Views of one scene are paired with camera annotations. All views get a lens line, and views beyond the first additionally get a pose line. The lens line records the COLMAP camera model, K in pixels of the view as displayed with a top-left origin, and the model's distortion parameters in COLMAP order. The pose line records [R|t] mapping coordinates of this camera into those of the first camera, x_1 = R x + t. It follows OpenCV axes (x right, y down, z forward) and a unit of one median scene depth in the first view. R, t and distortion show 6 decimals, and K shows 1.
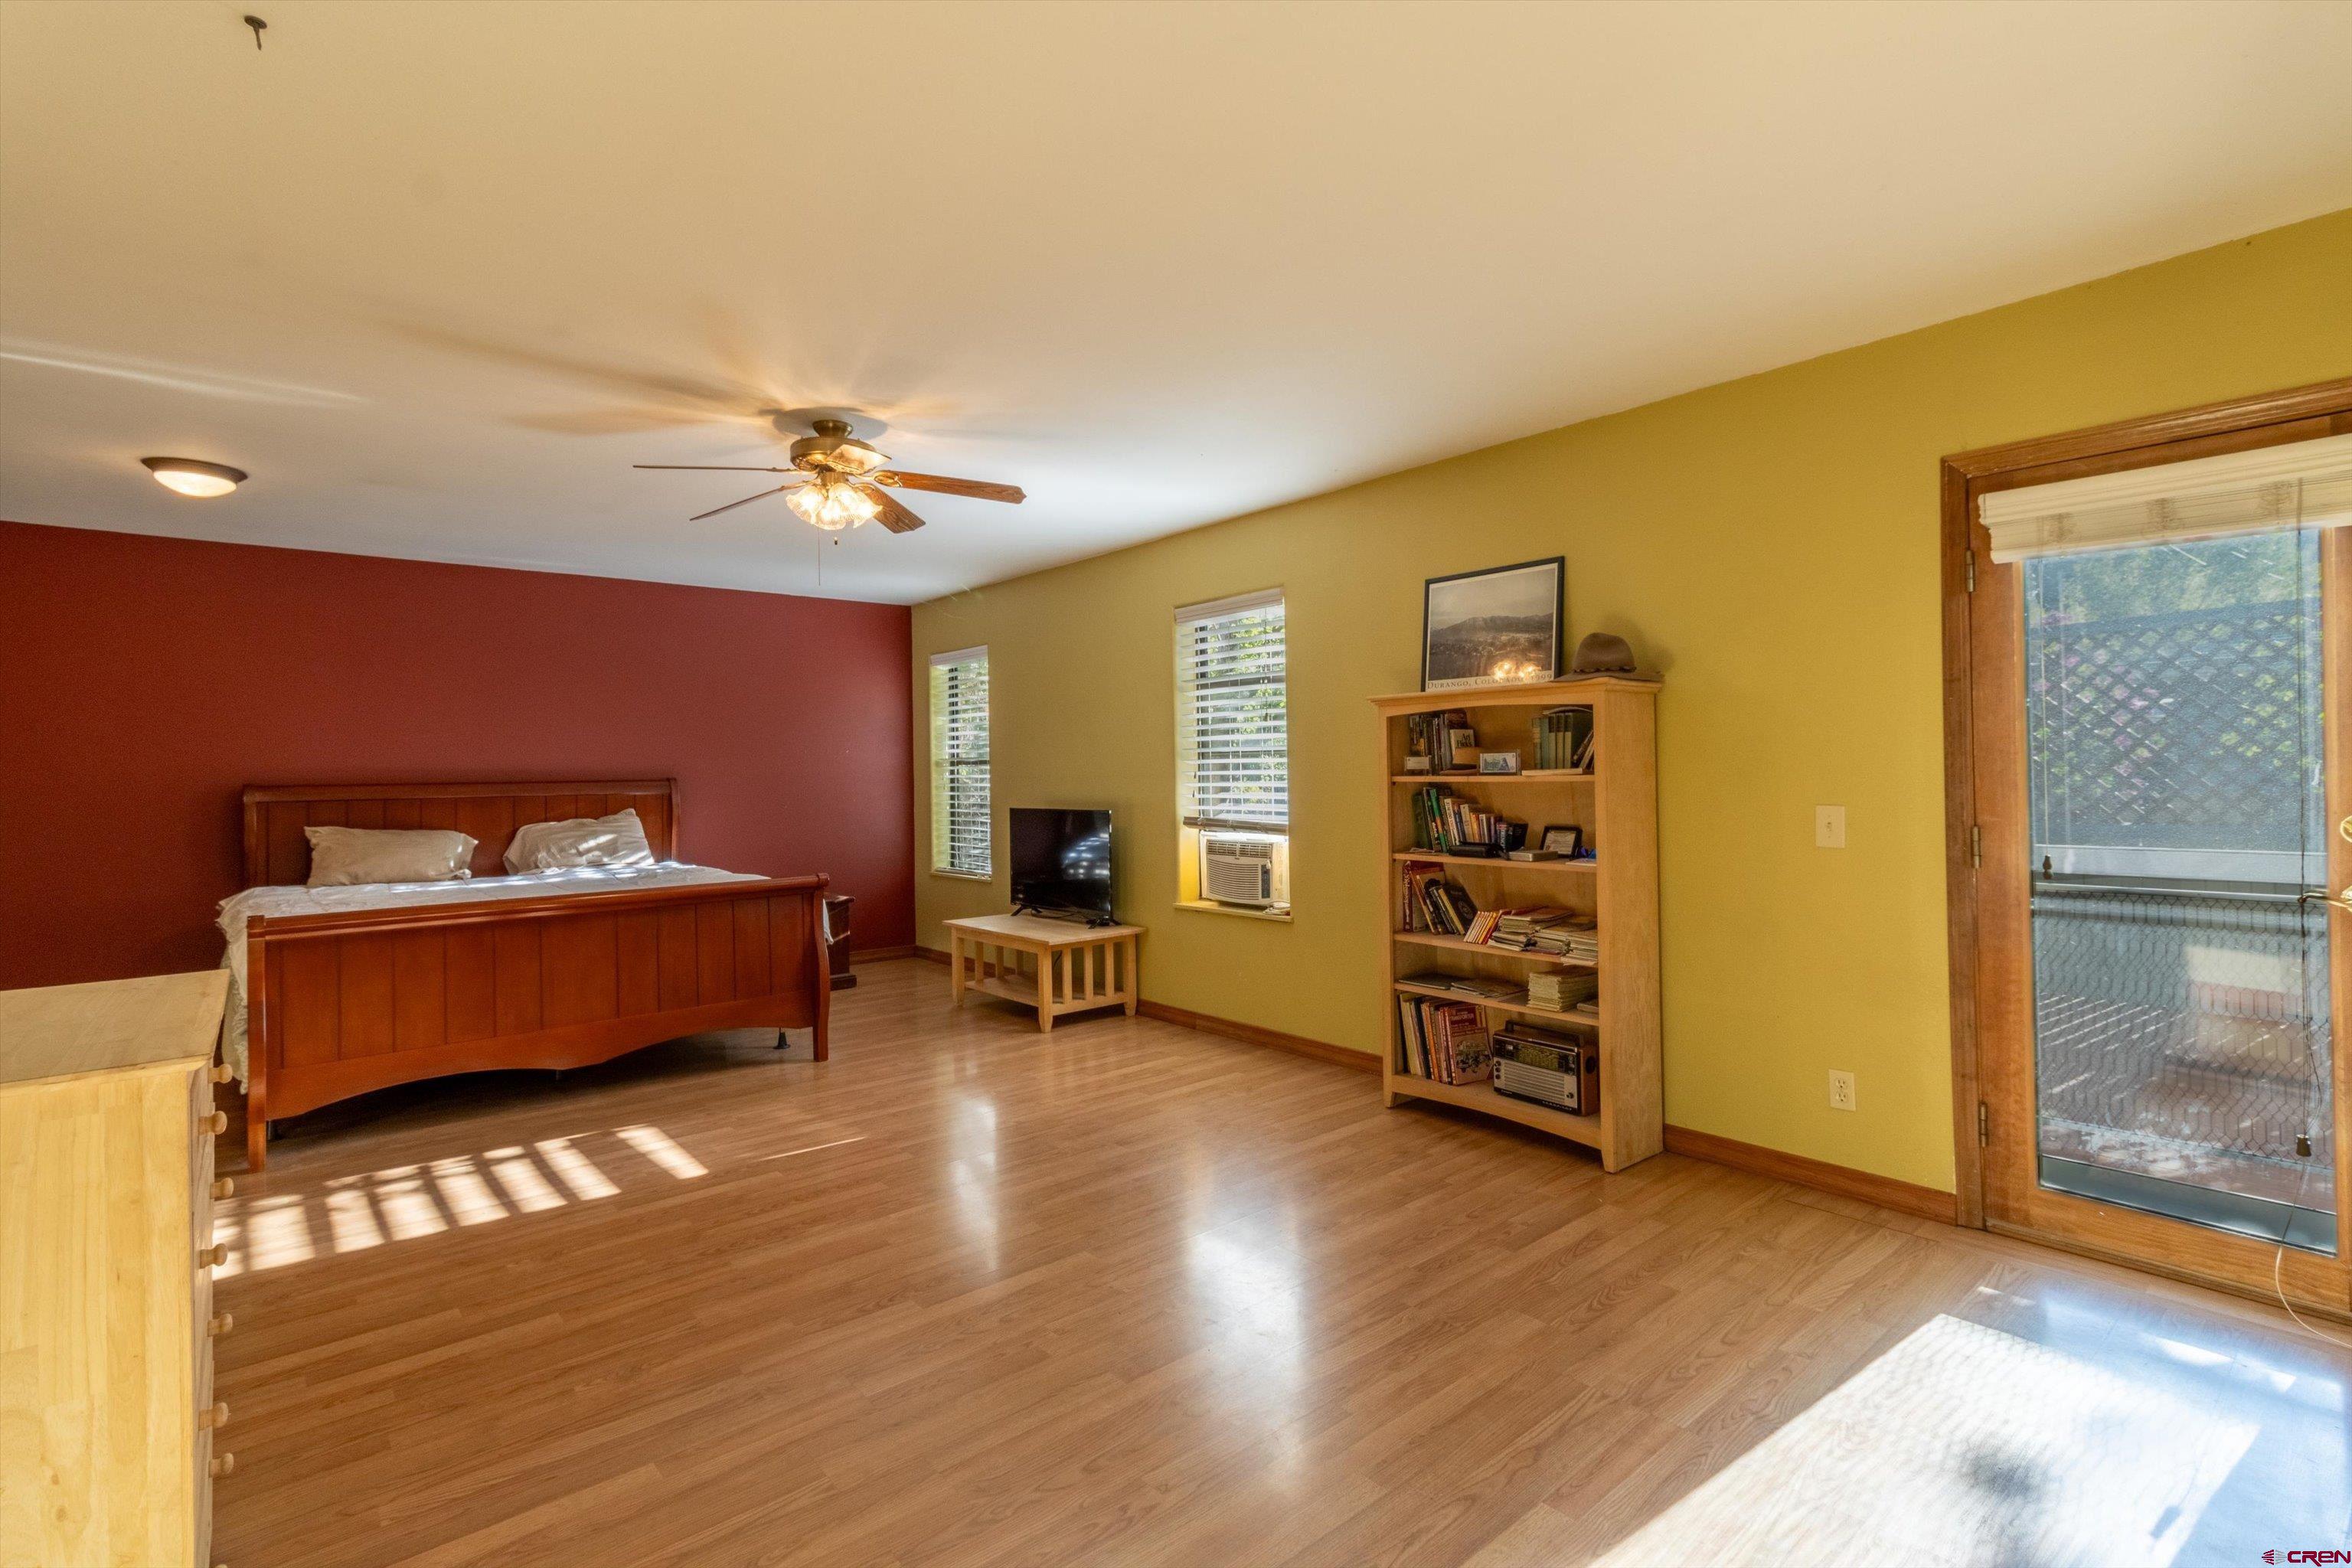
lens RADIAL K [[1101.9, 0, 1187.5], [0, 1101.9, 761.0], [0, 0, 1]] dist [0.013067, -0.000278]
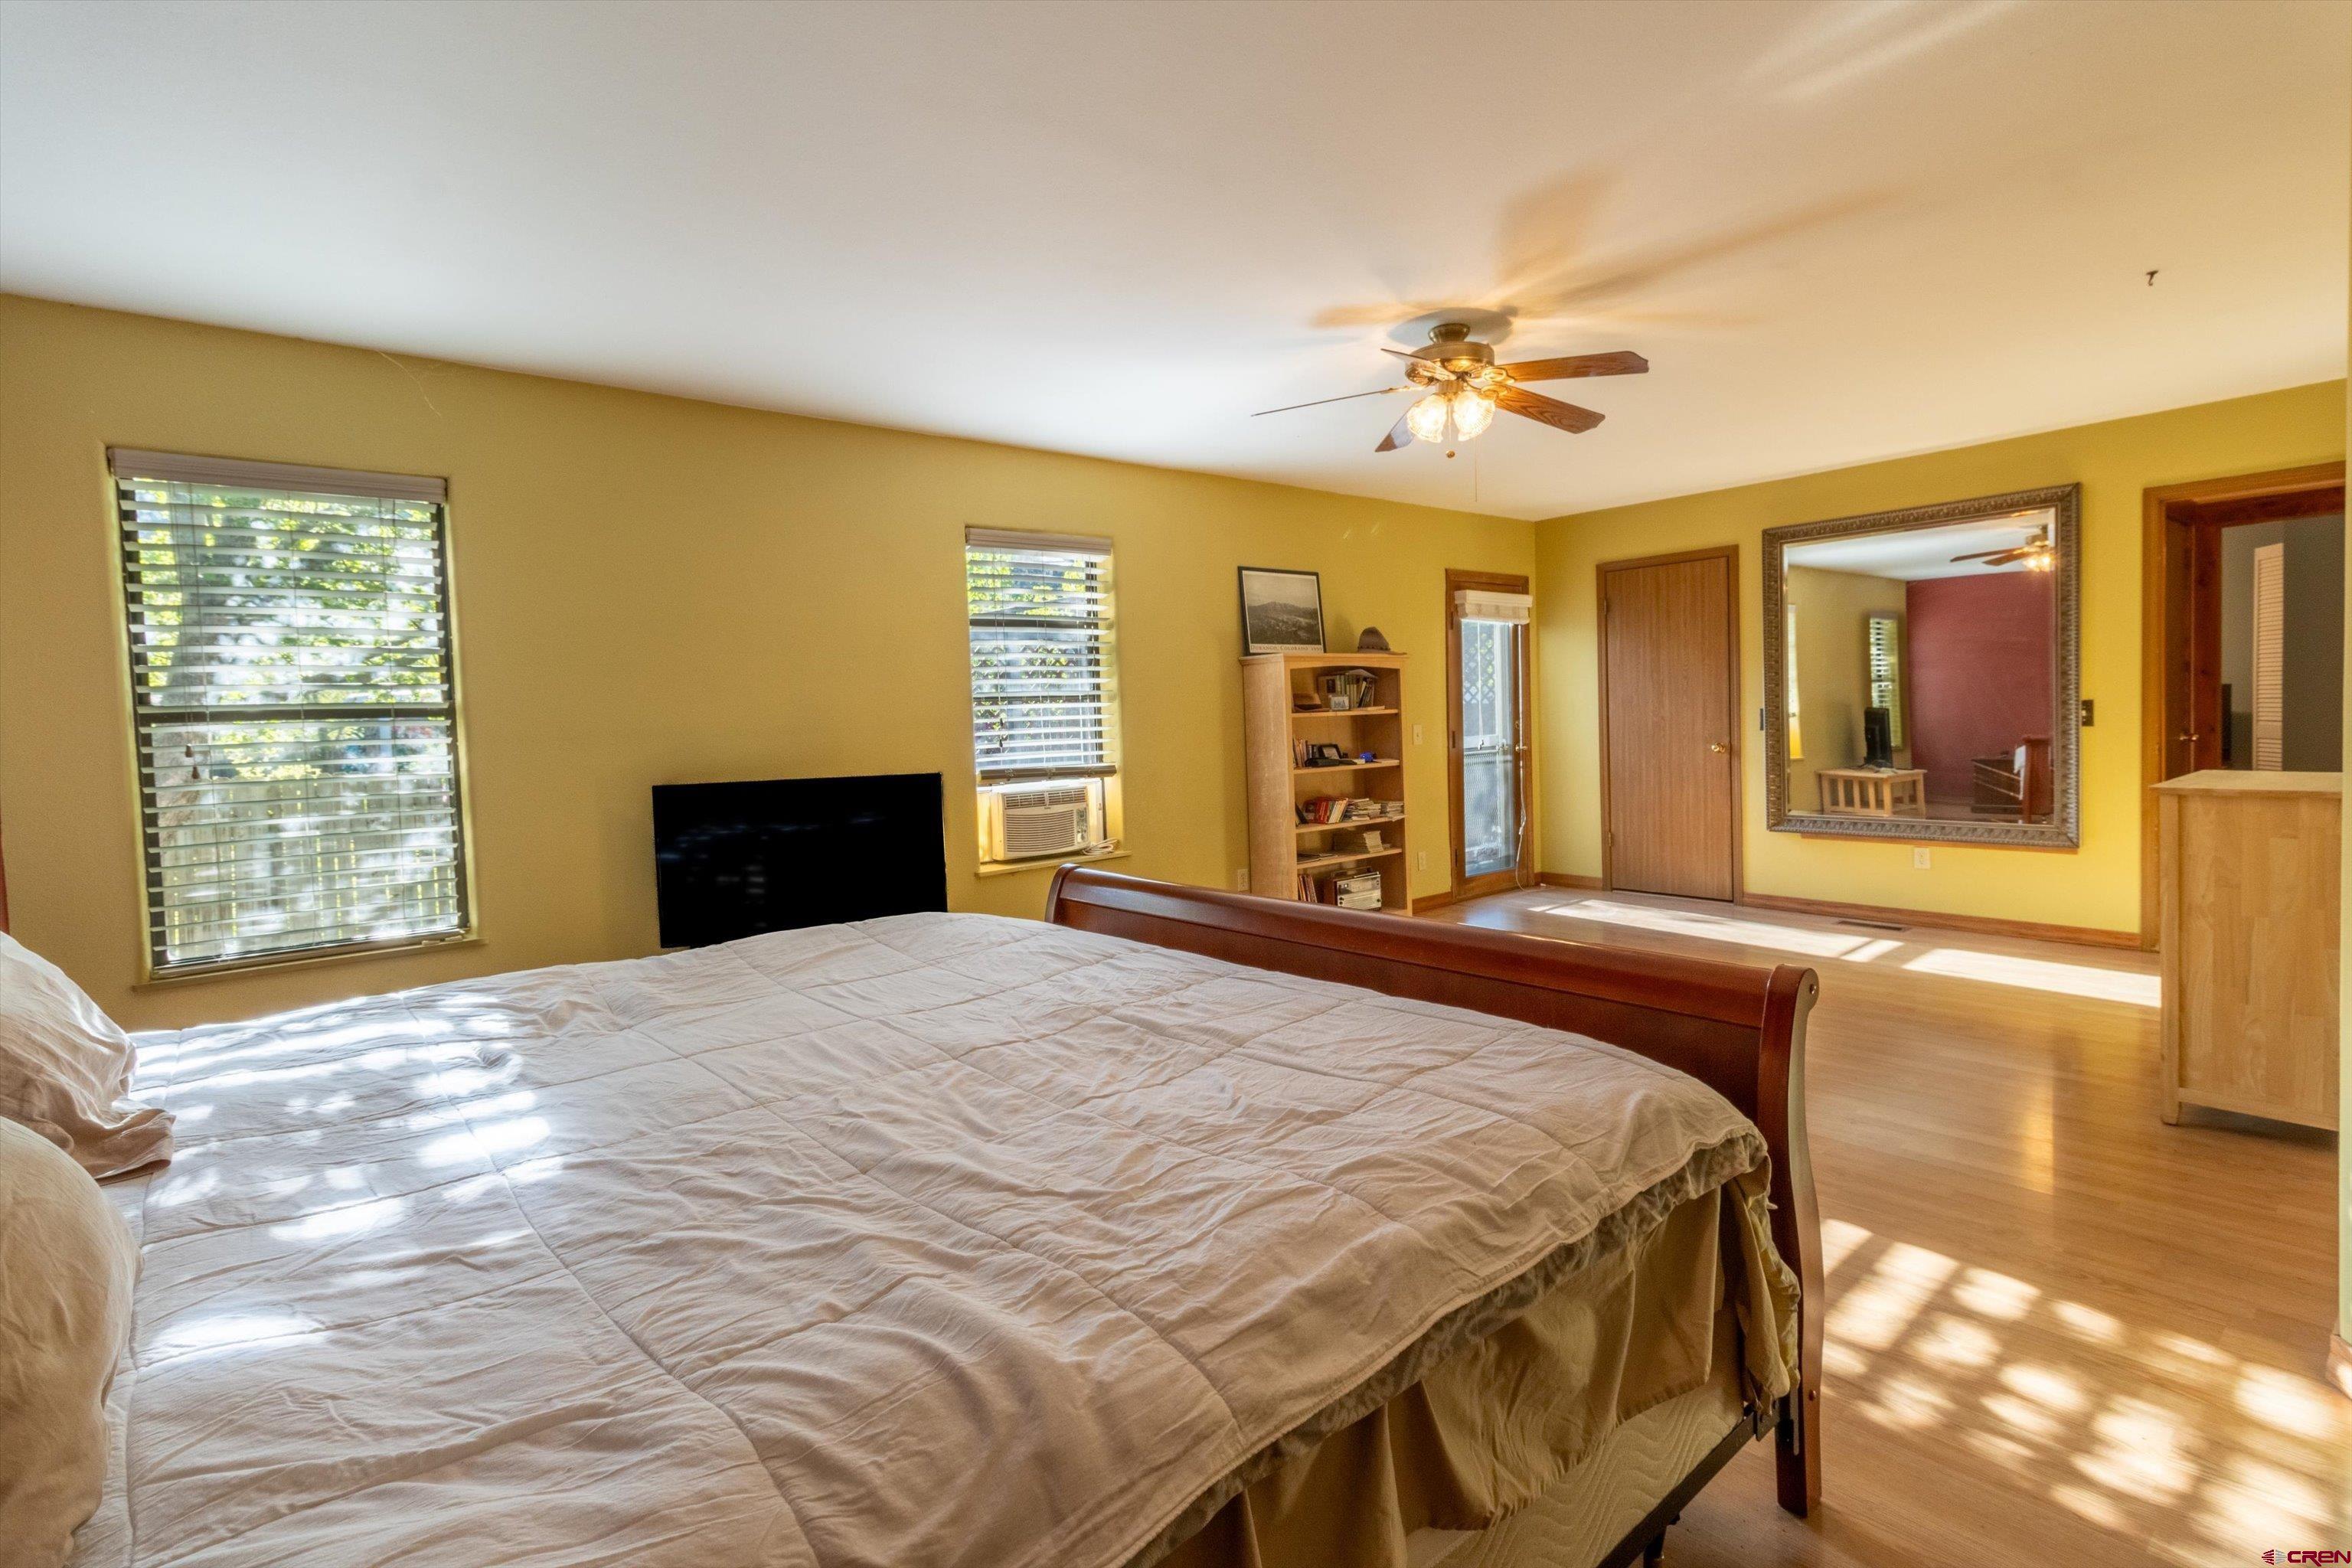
lens RADIAL K [[1101.9, 0, 1187.5], [0, 1101.9, 761.0], [0, 0, 1]] dist [0.013067, -0.000278]
pose [[0.017316, -0.027436, 0.999474, -1.141027], [0.026752, 0.999278, 0.026967, 0.031653], [-0.999492, 0.026271, 0.018038, 1.077734]]
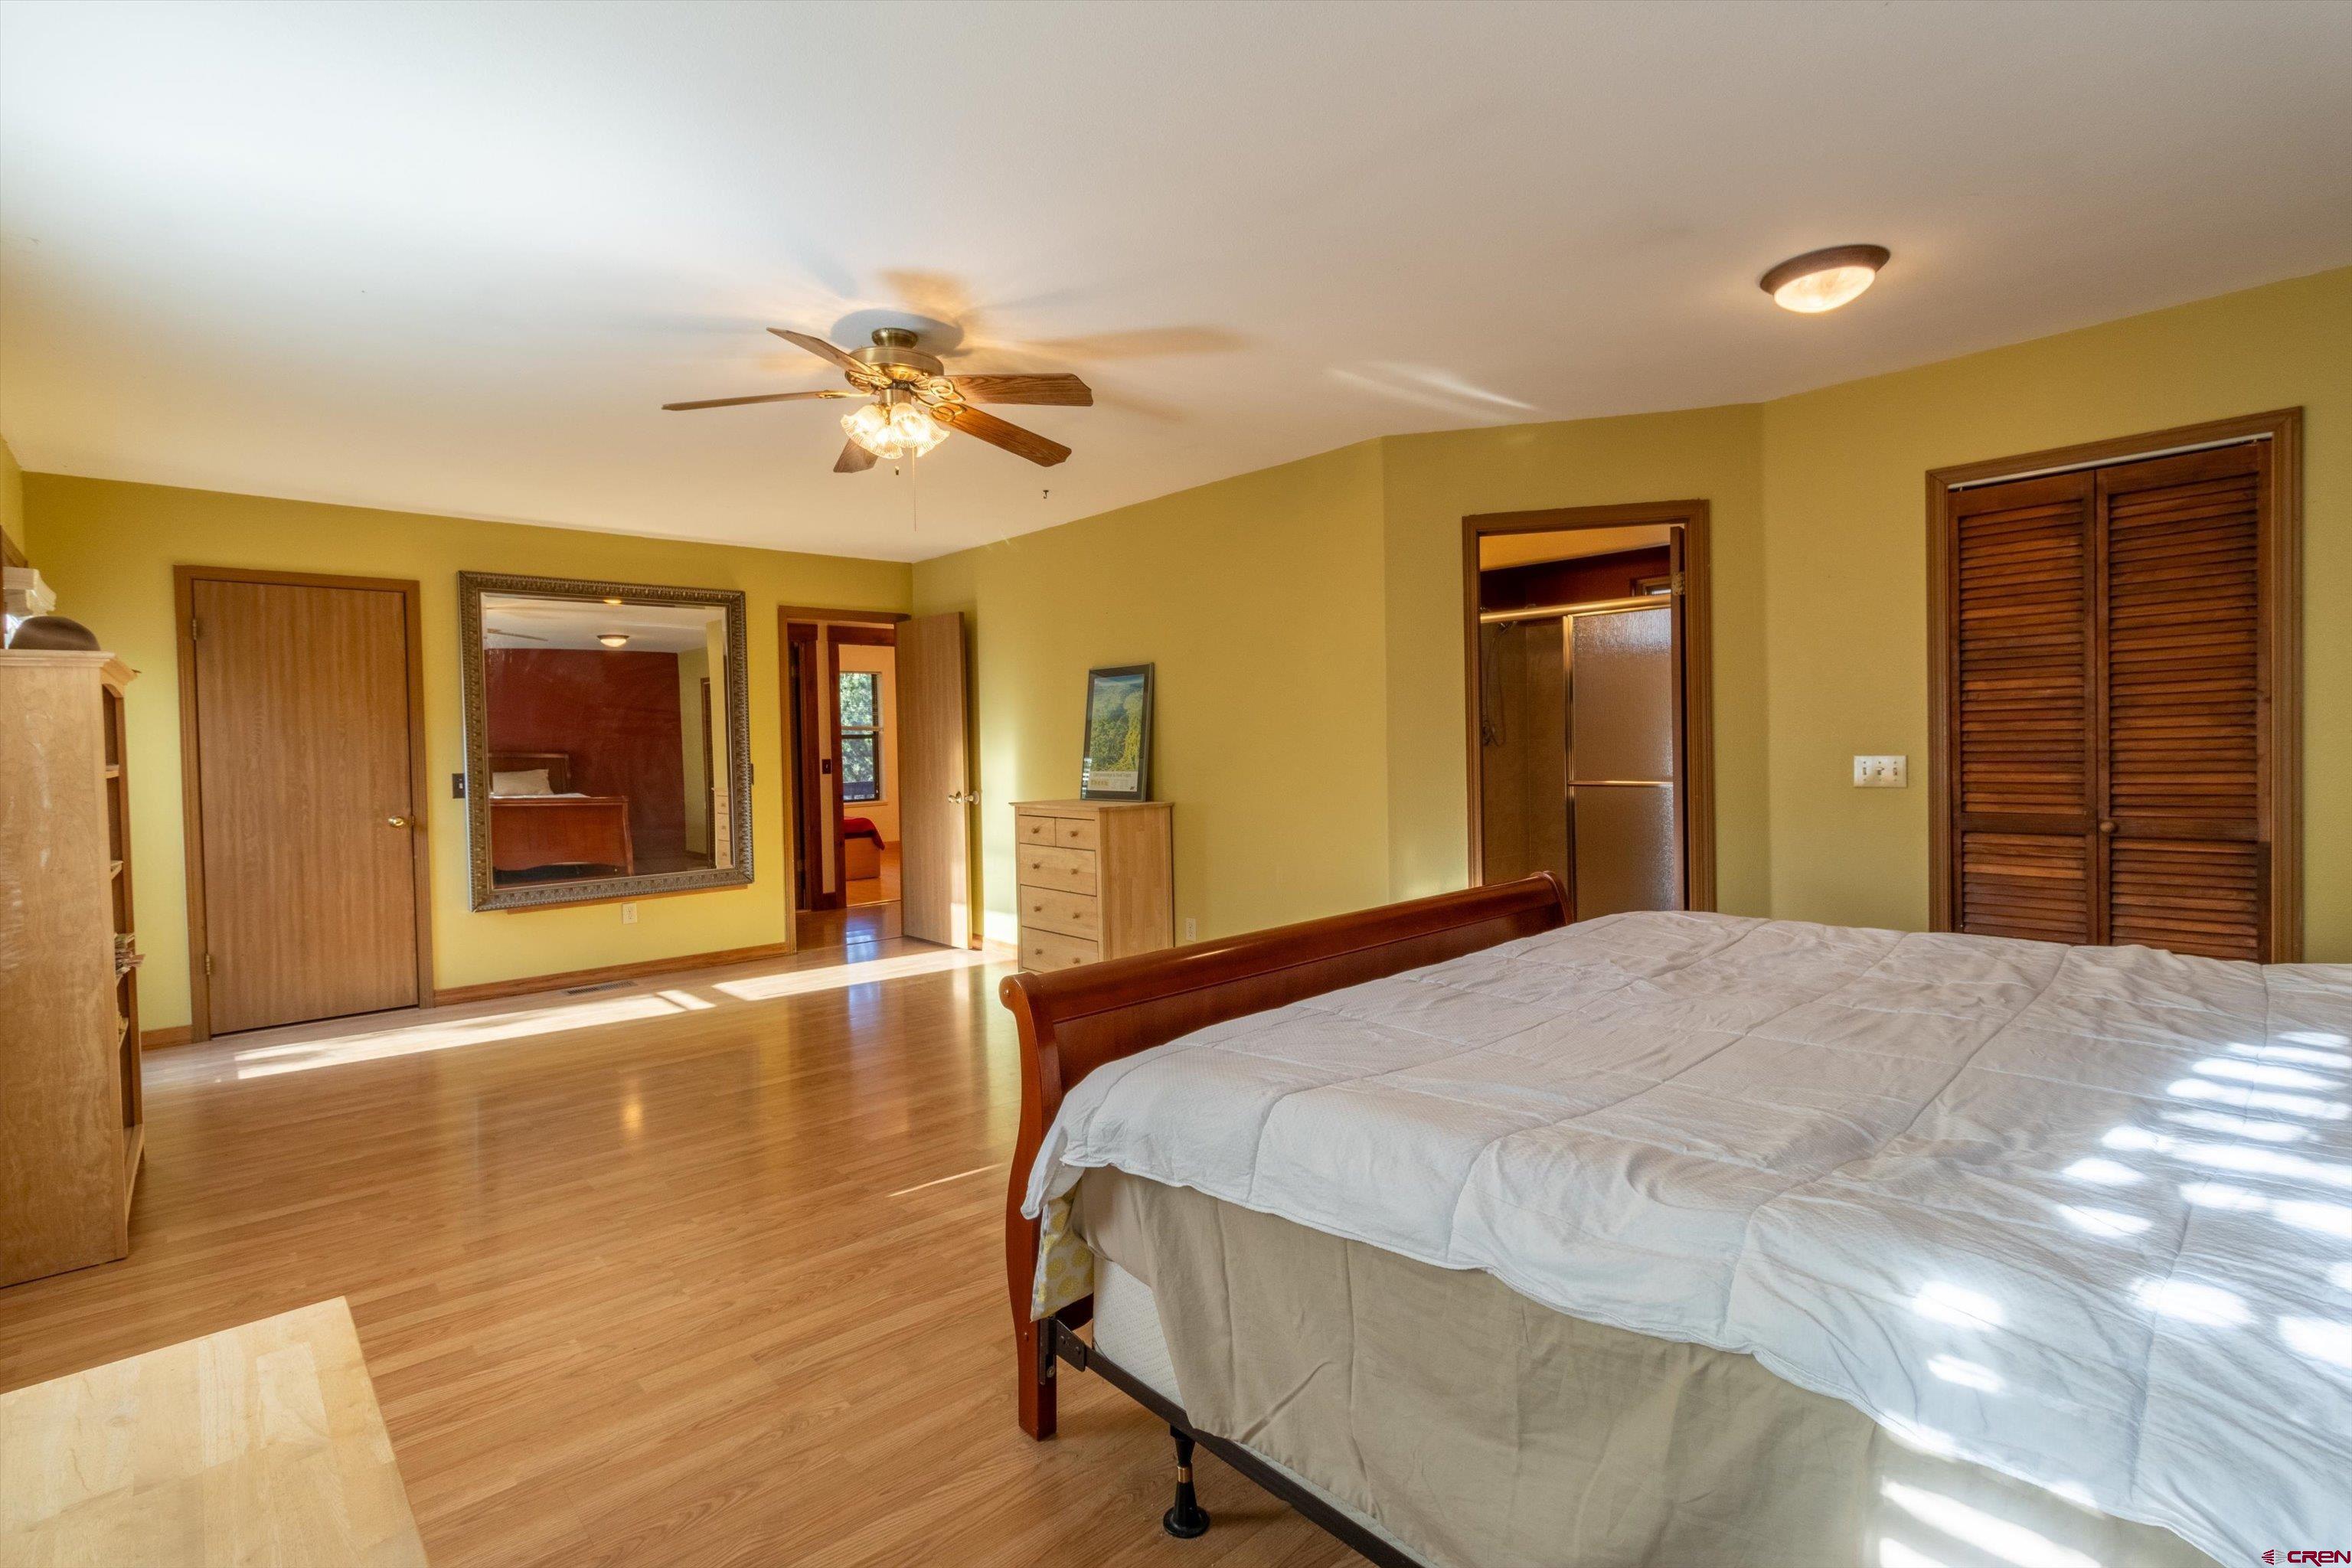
lens RADIAL K [[1101.9, 0, 1187.5], [0, 1101.9, 761.0], [0, 0, 1]] dist [0.013067, -0.000278]
pose [[-0.998875, 0.038417, -0.027815, -0.454910], [0.038125, 0.999213, 0.010955, 0.026053], [0.028214, 0.009882, -0.999553, 1.663378]]
